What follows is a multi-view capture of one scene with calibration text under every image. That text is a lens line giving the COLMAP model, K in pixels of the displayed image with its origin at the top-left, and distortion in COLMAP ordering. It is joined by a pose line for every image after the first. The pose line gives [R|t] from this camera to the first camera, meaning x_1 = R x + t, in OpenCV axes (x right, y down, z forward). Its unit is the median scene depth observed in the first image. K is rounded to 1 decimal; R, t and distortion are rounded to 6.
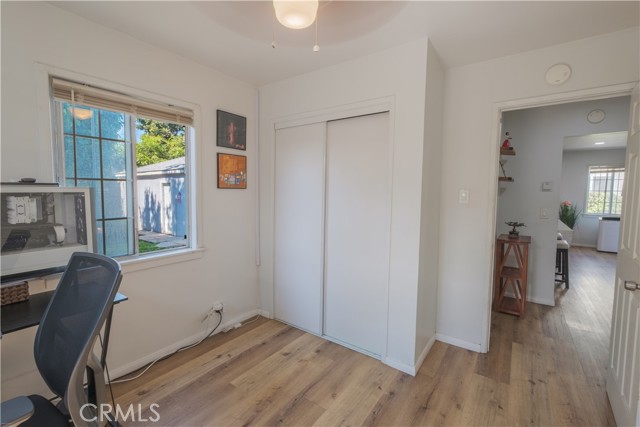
lens RADIAL K [[283.8, 0, 314.6], [0, 283.8, 210.7], [0, 0, 1]] dist [-0.001625, 0.001207]
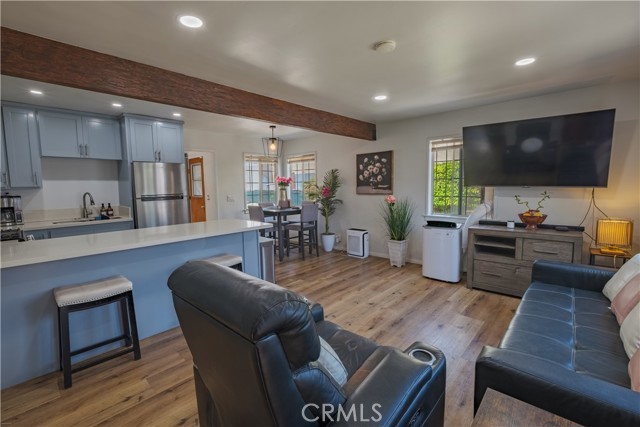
lens RADIAL K [[283.8, 0, 310.3], [0, 283.8, 209.1], [0, 0, 1]] dist [-0.001625, 0.001207]
pose [[0.991710, -0.012211, -0.127917, 0.805264], [0.014215, 0.999790, 0.014764, -0.015878], [0.127710, -0.016460, 0.991675, 0.340389]]
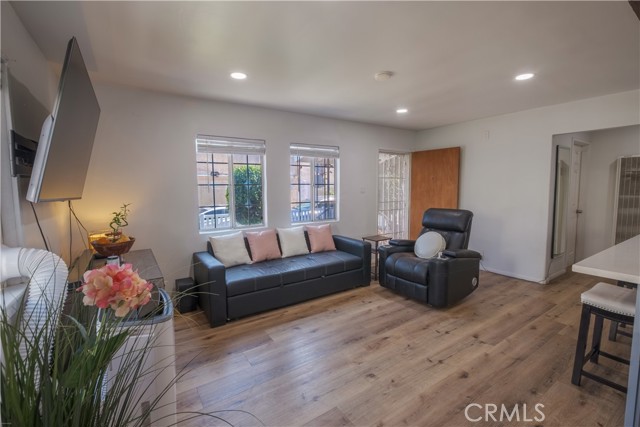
lens RADIAL K [[283.8, 0, 314.2], [0, 283.8, 203.1], [0, 0, 1]] dist [-0.001625, 0.001207]
pose [[-0.940163, -0.019811, 0.340150, 0.801370], [0.022691, 0.992452, 0.120517, -0.067317], [-0.339970, 0.121024, -0.932617, 1.091020]]
